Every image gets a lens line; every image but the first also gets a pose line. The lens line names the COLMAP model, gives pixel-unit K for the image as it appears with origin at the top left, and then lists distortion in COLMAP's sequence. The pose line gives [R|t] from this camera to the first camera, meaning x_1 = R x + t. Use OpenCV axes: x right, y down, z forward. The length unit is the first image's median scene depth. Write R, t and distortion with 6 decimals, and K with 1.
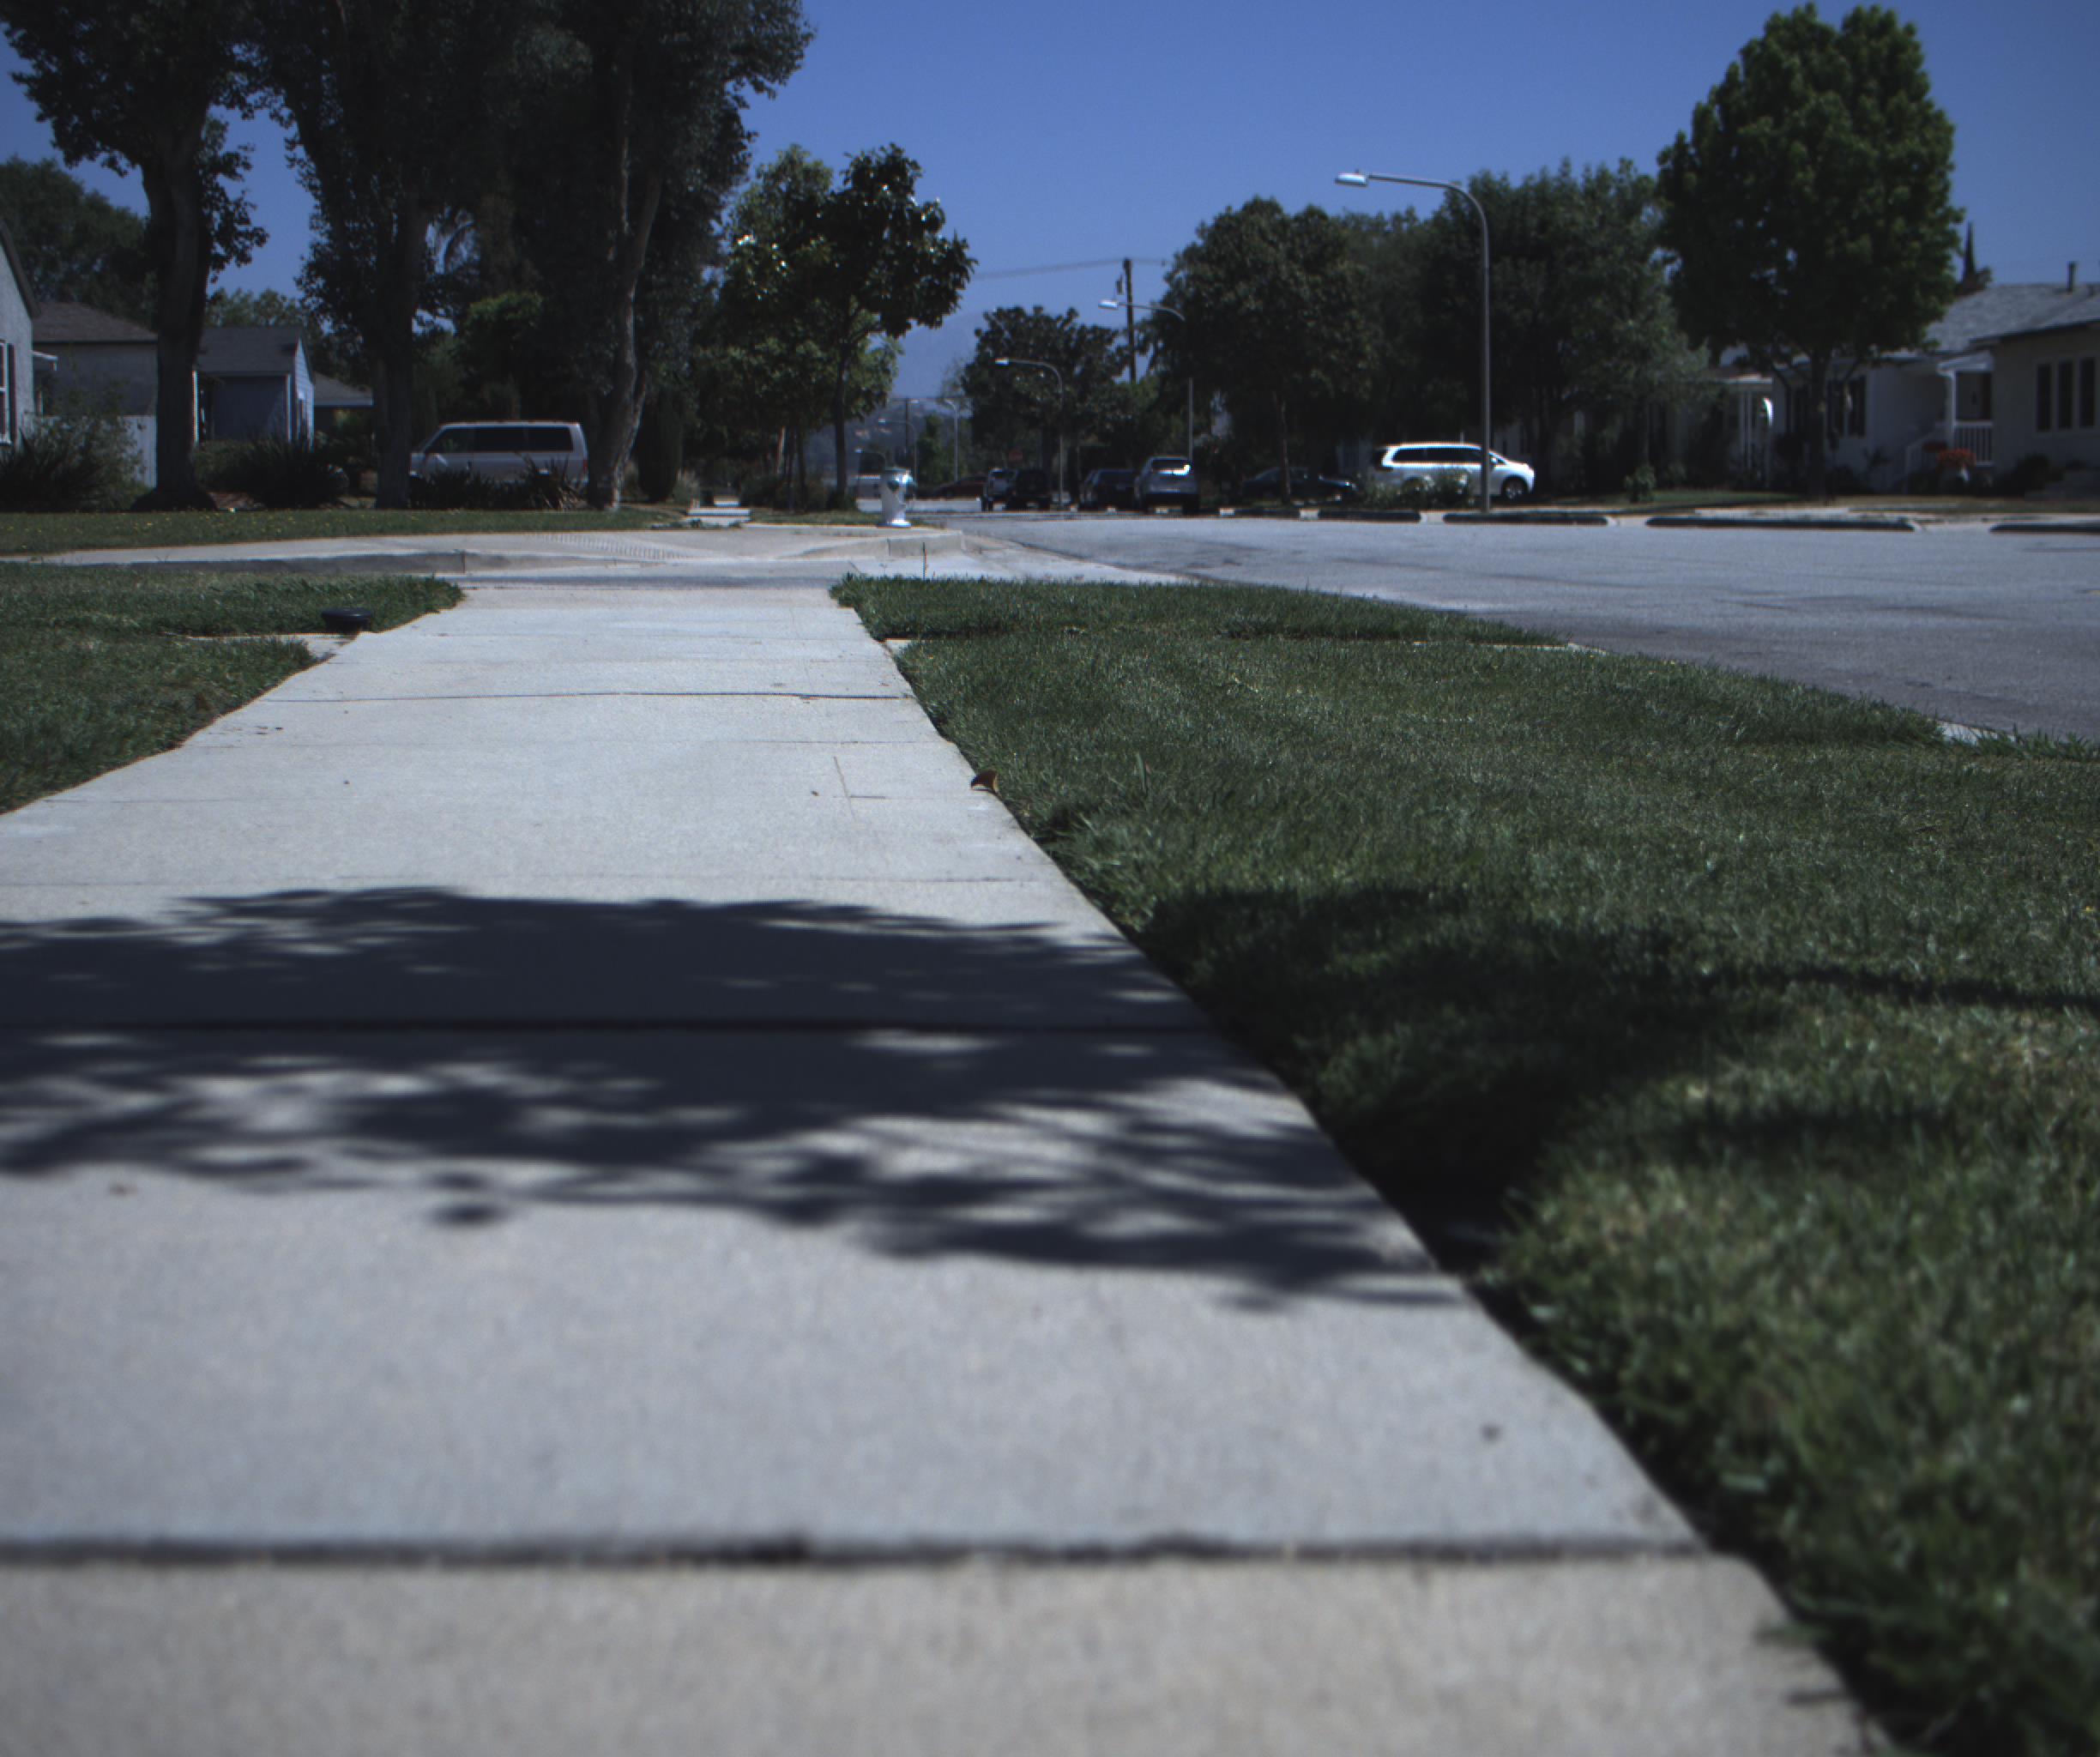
lens RADIAL K [[3944.0, 0, 1029.5], [0, 3944.0, 842.6], [0, 0, 1]] dist [-0.167768, 0.904921]
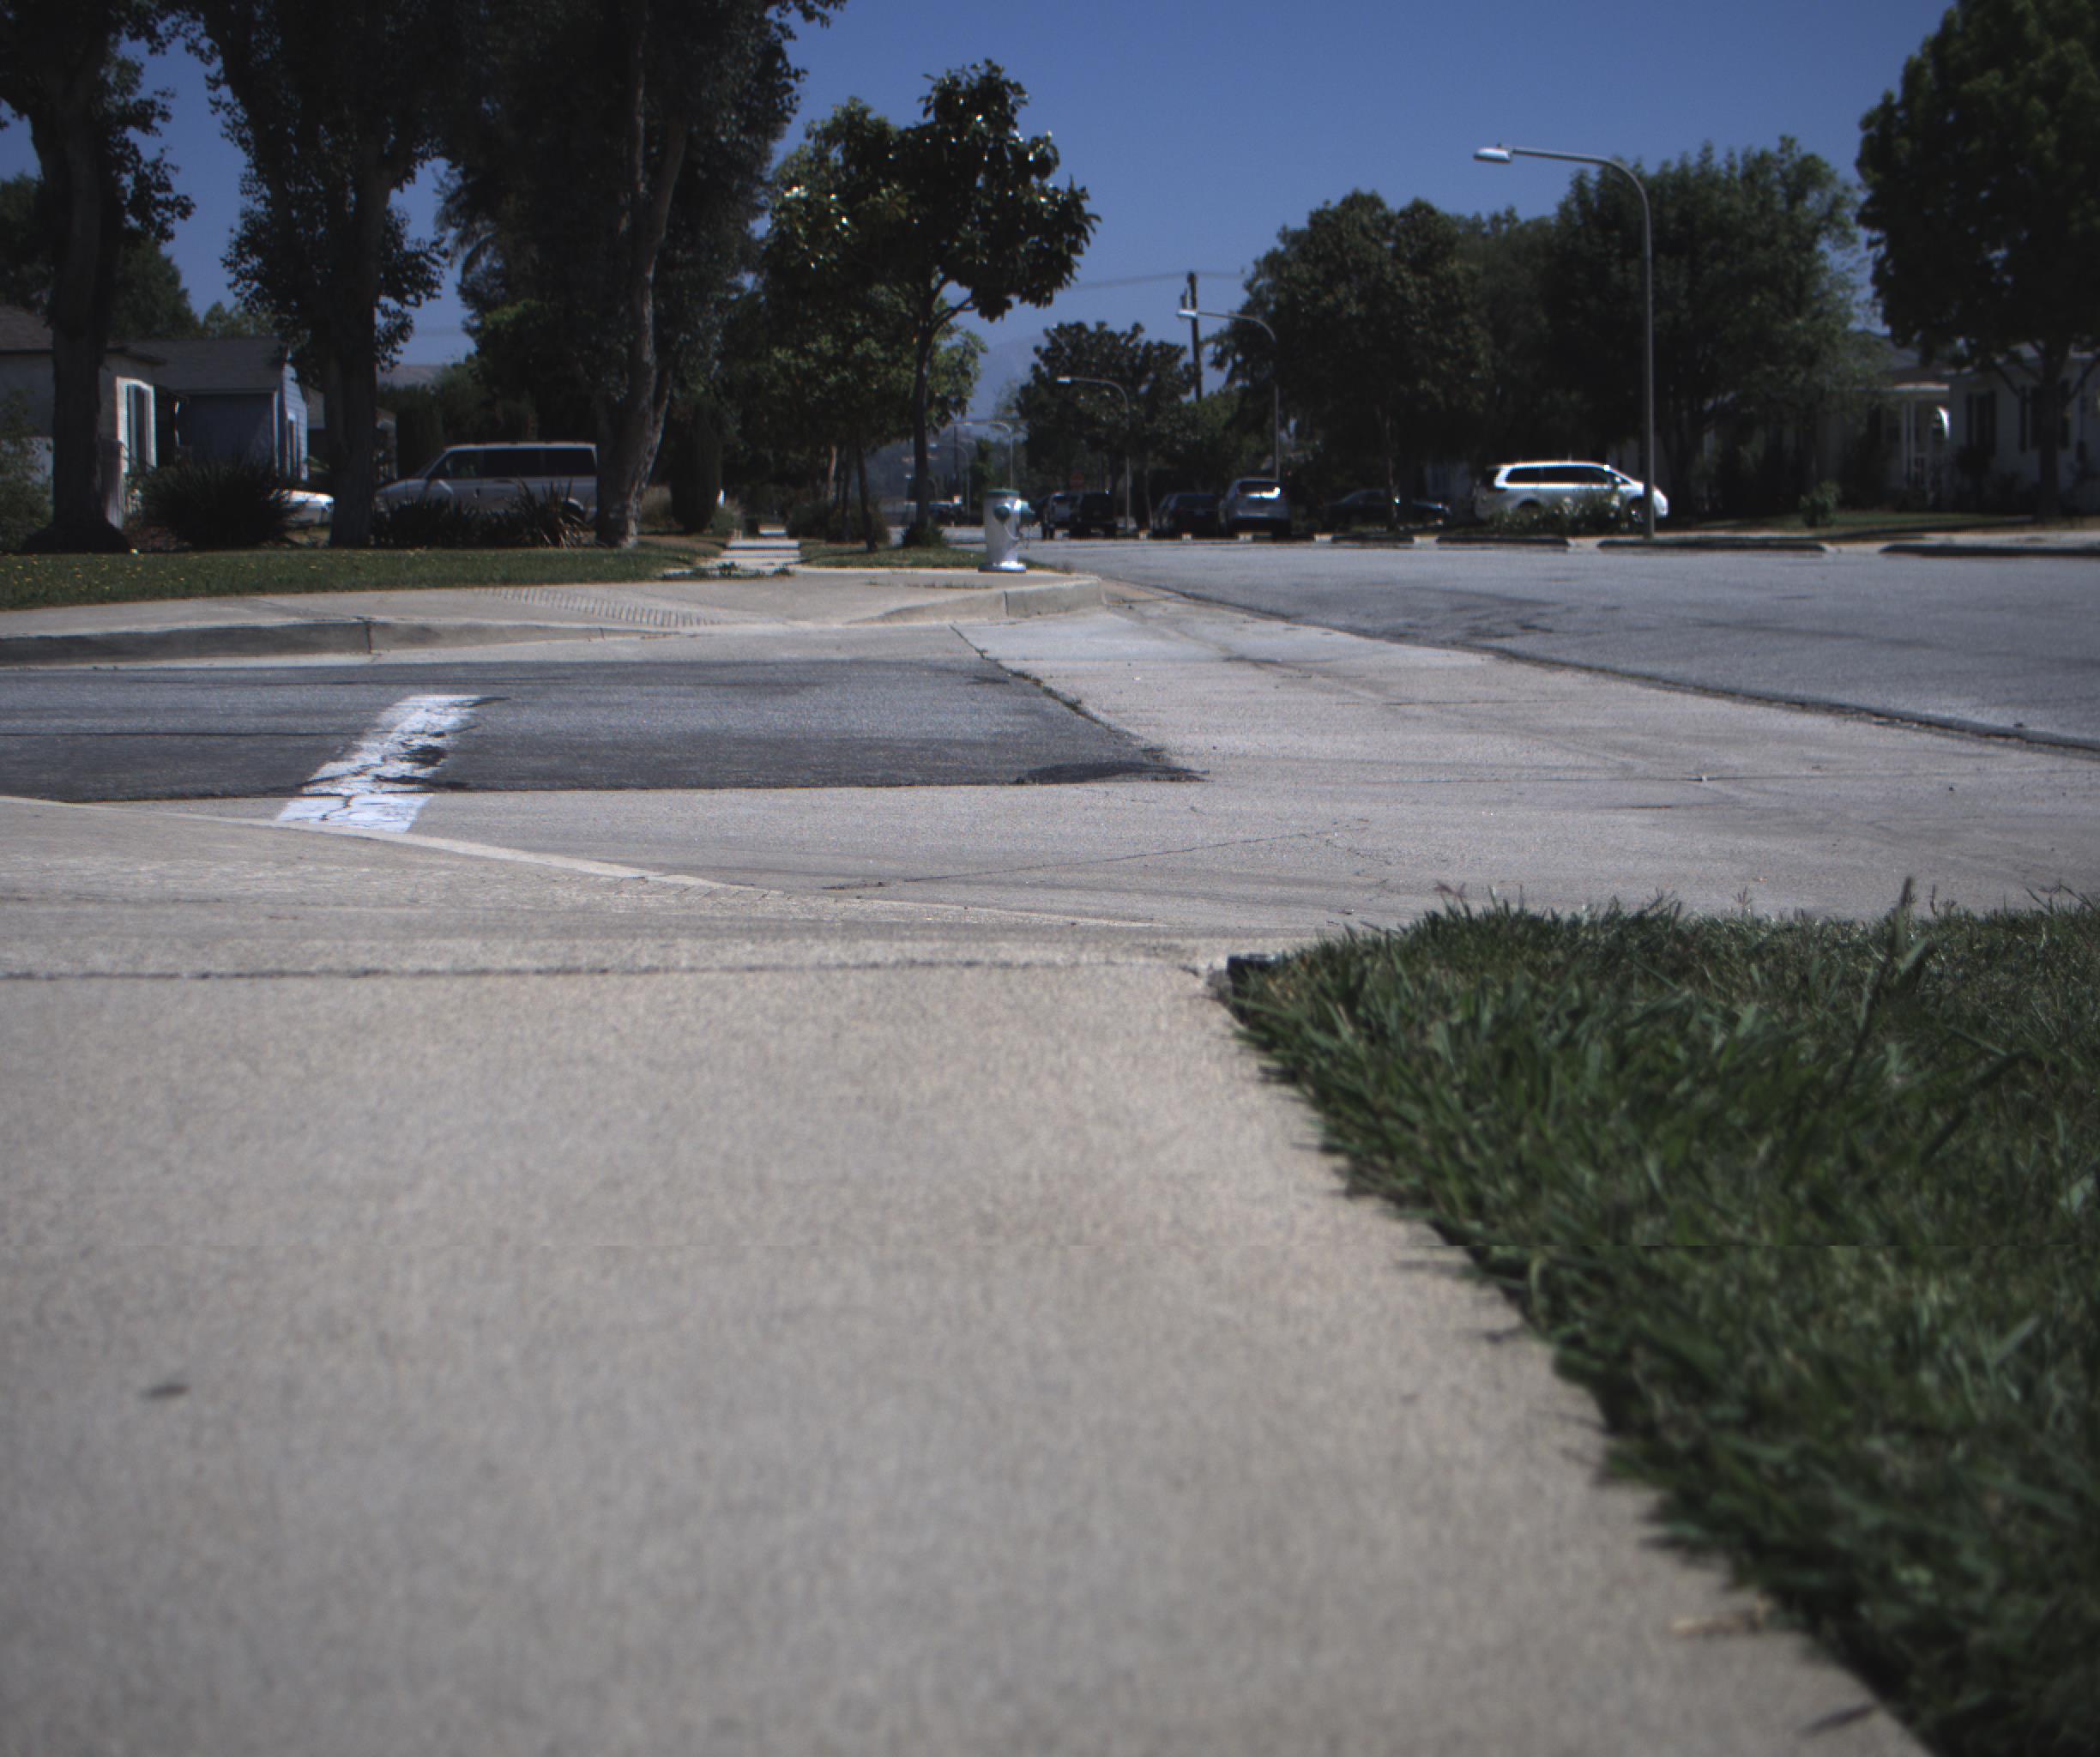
lens RADIAL K [[3944.0, 0, 1029.5], [0, 3944.0, 842.6], [0, 0, 1]] dist [-0.167768, 0.904921]
pose [[0.999903, -0.006514, -0.012292, -0.011609], [0.006435, 0.999958, -0.006462, -0.014267], [0.012334, 0.006382, 0.999904, 0.154202]]
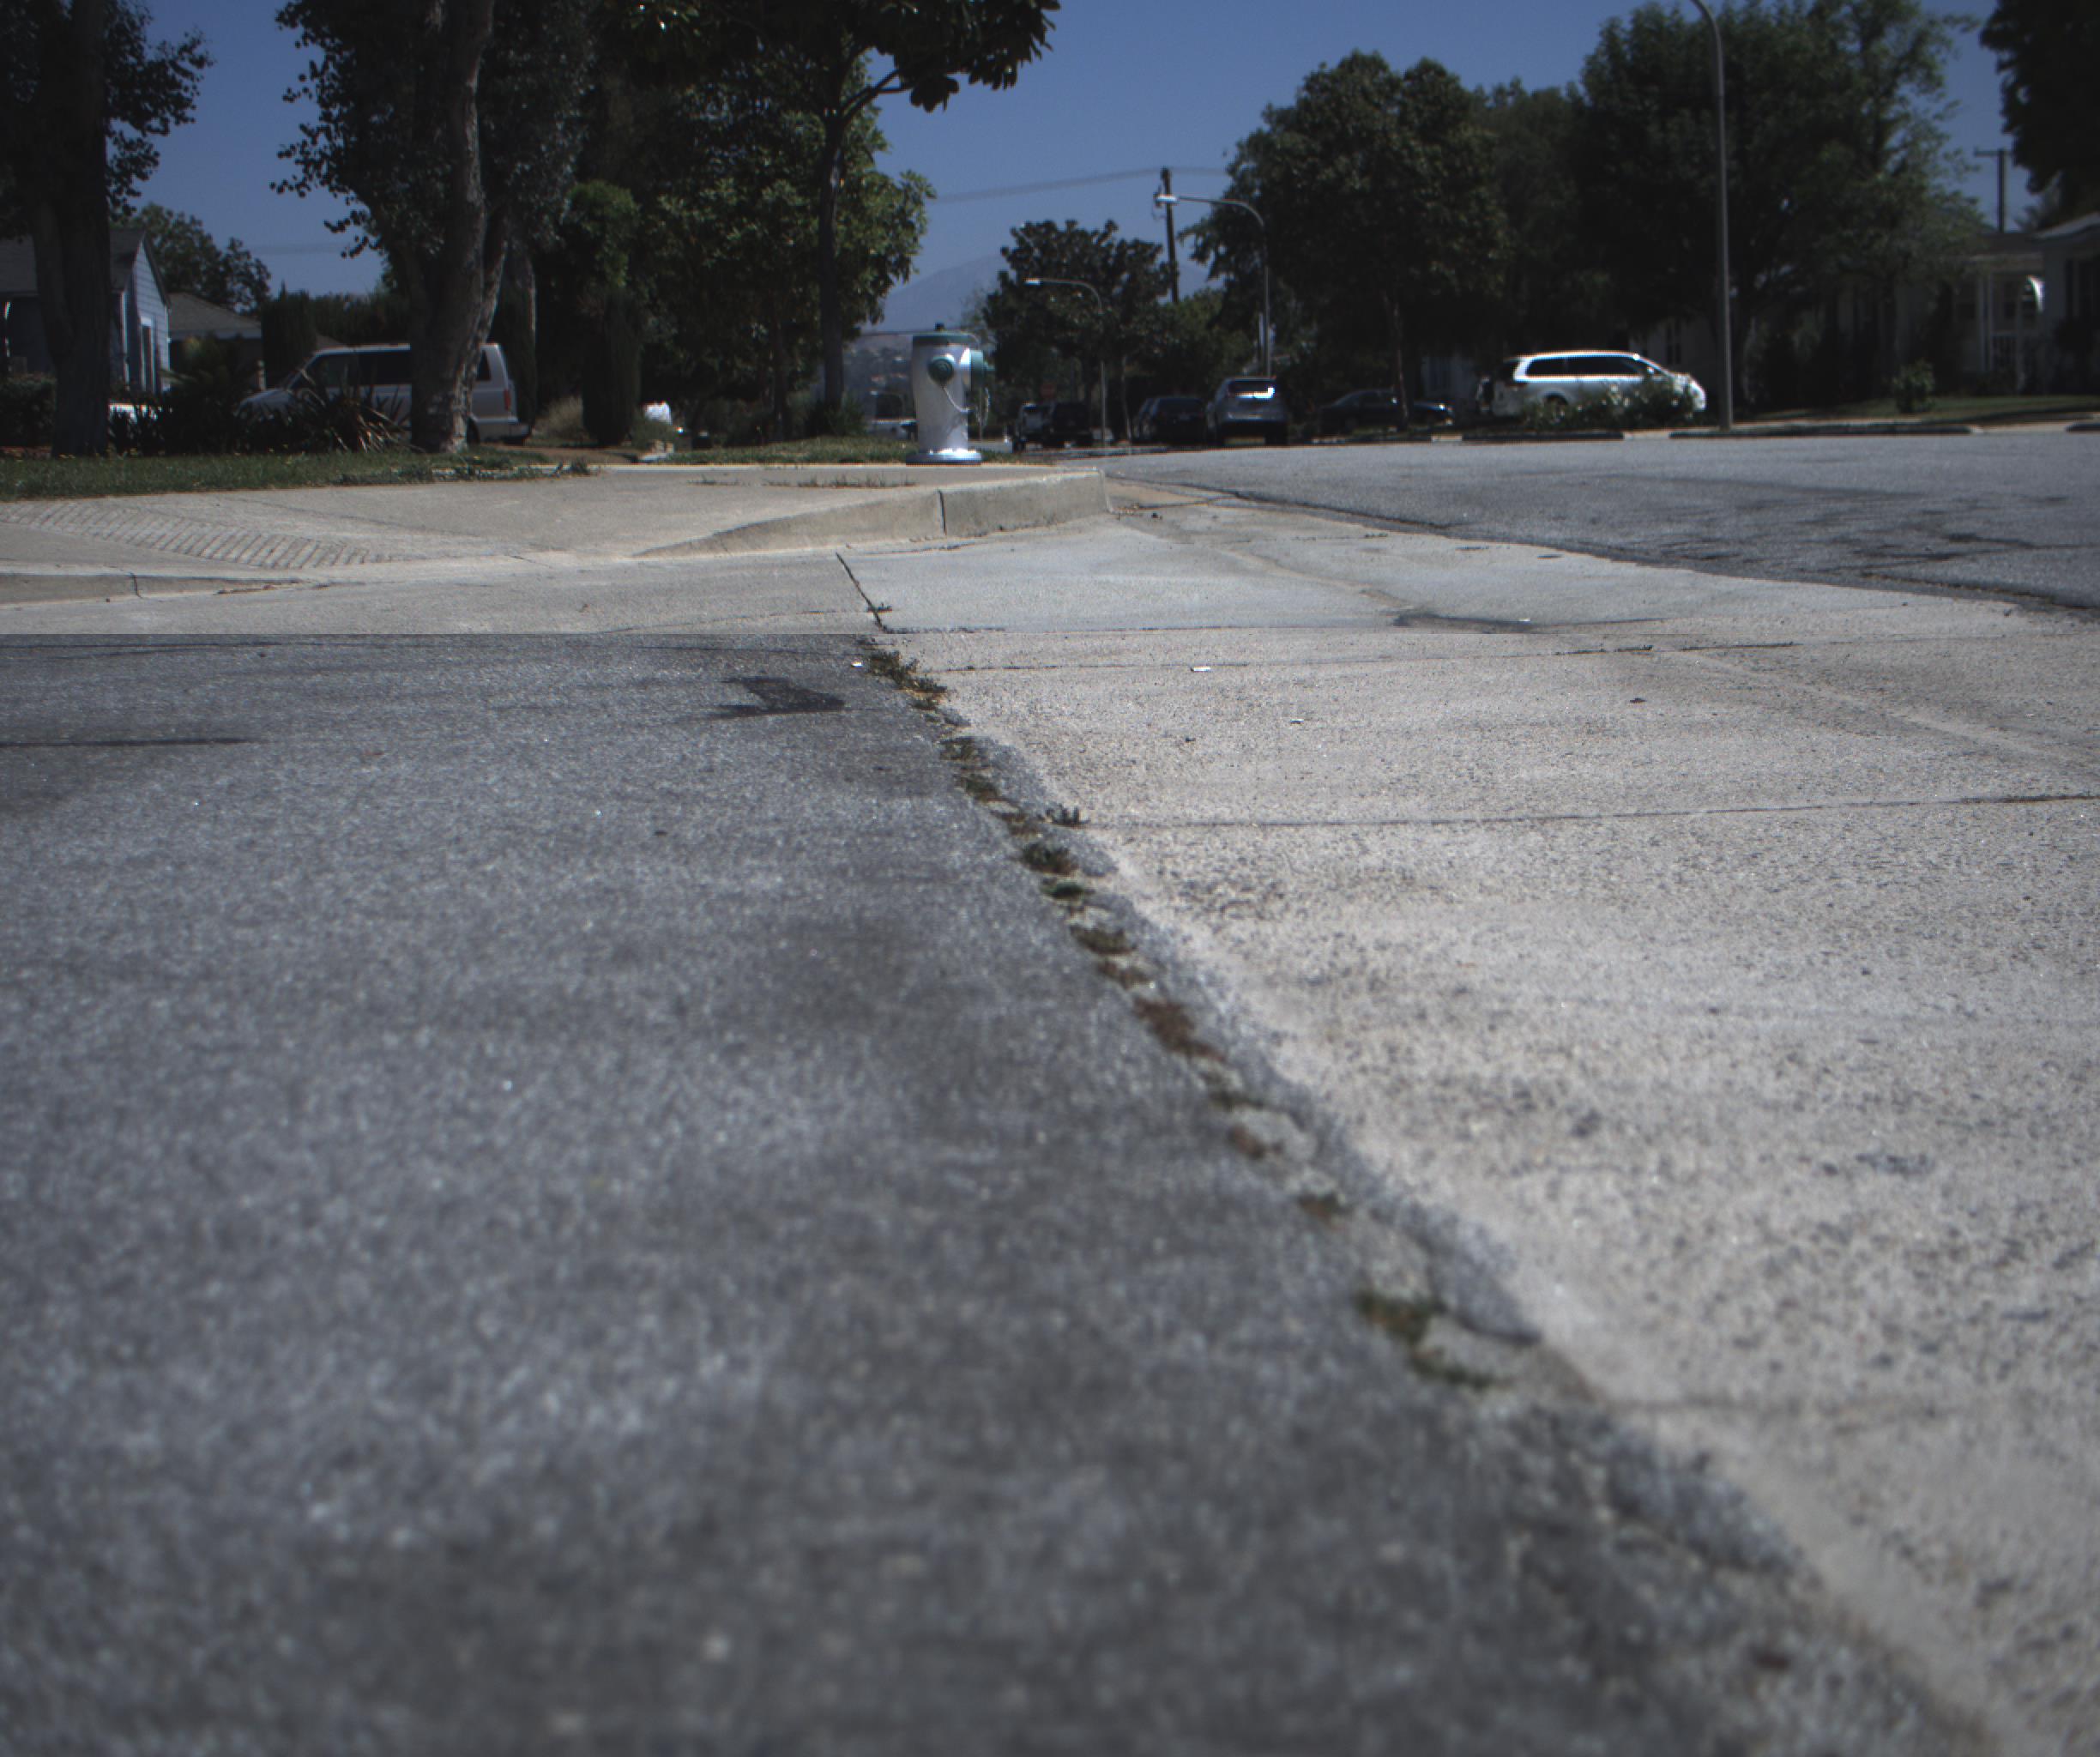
lens RADIAL K [[3944.0, 0, 1029.5], [0, 3944.0, 842.6], [0, 0, 1]] dist [-0.167768, 0.904921]
pose [[0.999633, -0.026102, -0.007210, -0.012473], [0.026203, 0.999553, 0.014368, -0.023792], [0.006831, -0.014551, 0.999871, 0.303687]]
